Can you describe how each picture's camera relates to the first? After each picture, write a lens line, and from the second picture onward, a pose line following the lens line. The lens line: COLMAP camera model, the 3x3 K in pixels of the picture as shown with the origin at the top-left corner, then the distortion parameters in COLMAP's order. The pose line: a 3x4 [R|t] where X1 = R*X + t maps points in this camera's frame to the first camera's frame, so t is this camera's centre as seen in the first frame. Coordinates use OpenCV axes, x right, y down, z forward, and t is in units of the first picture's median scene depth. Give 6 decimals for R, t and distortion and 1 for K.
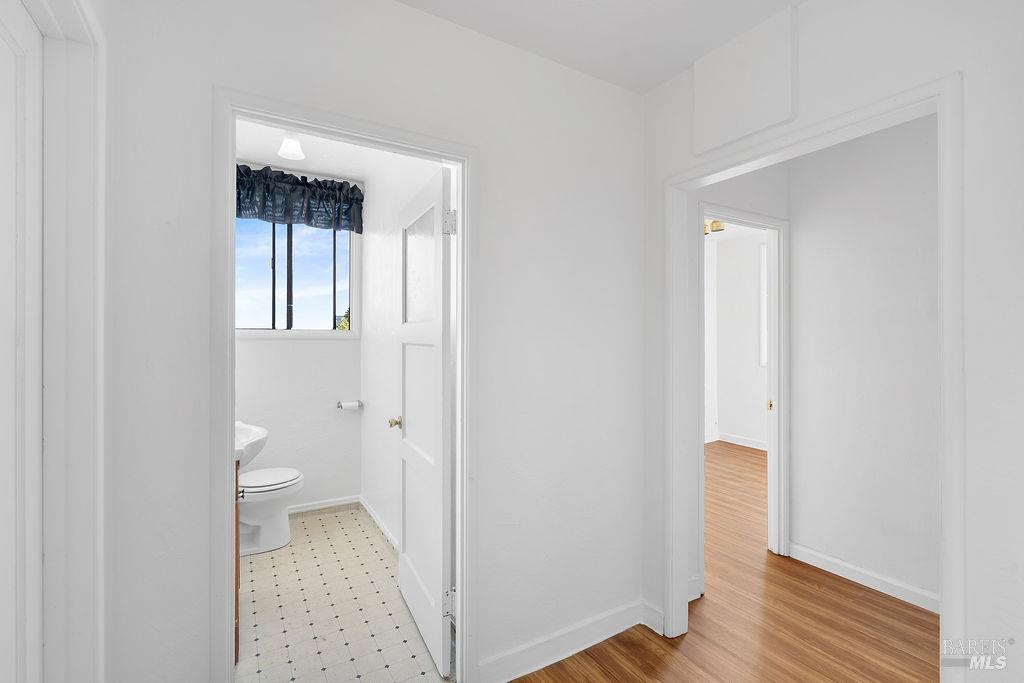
lens RADIAL K [[457.9, 0, 509.6], [0, 457.9, 339.1], [0, 0, 1]] dist [-0.009433, 0.000561]
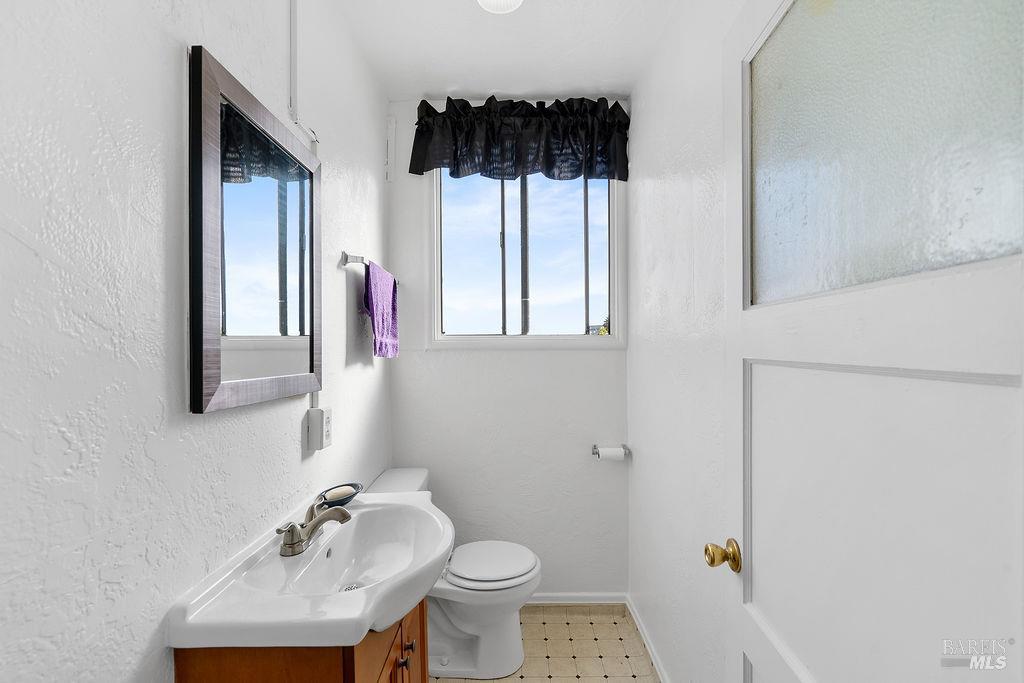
lens RADIAL K [[457.9, 0, 509.6], [0, 457.9, 339.1], [0, 0, 1]] dist [-0.009433, 0.000561]
pose [[0.853606, -0.013128, -0.520753, -0.145279], [0.002412, 0.999771, -0.021250, -0.000601], [0.520913, 0.016883, 0.853443, 0.406498]]
